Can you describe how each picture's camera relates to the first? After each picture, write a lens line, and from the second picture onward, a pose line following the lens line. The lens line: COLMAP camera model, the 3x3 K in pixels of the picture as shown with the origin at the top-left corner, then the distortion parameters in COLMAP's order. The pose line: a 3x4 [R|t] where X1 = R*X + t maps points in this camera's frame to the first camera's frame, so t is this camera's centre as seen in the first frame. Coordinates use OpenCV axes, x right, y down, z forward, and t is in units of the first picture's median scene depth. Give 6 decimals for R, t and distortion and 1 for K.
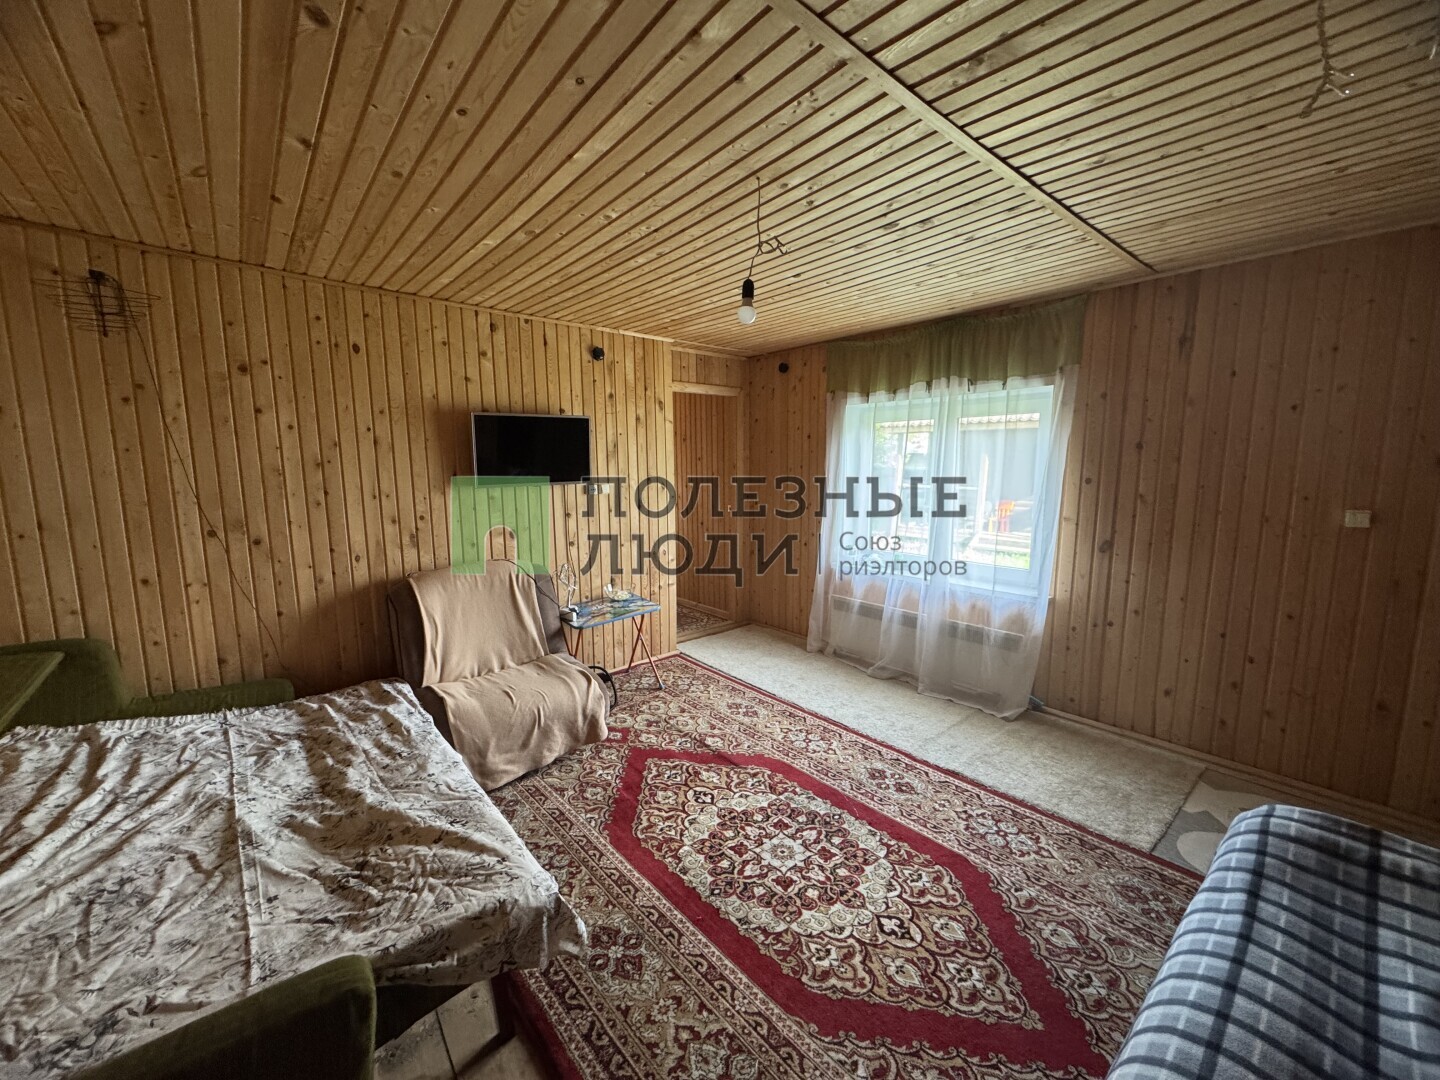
lens RADIAL K [[572.8, 0, 720.0], [0, 572.8, 540.0], [0, 0, 1]] dist [-0.001872, -0.000089]
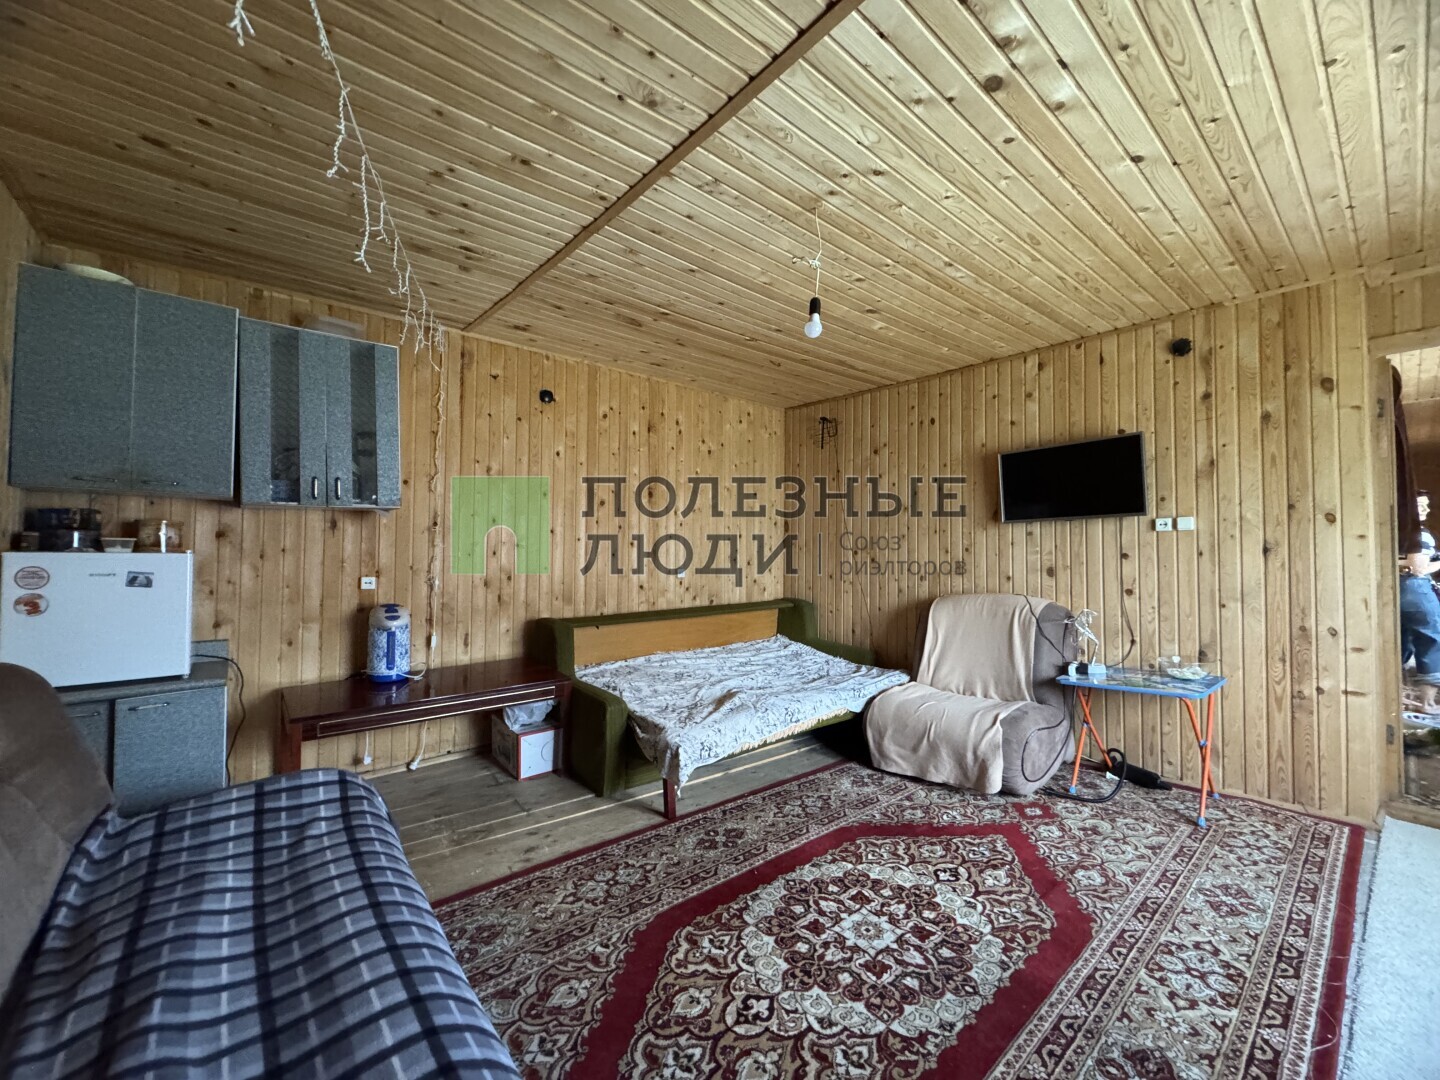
lens RADIAL K [[572.8, 0, 720.0], [0, 572.8, 540.0], [0, 0, 1]] dist [-0.001872, -0.000089]
pose [[-0.003683, -0.017238, -0.999845, 0.905091], [-0.130121, 0.991359, -0.016612, 0.036763], [0.991491, 0.130040, -0.005894, 0.706247]]
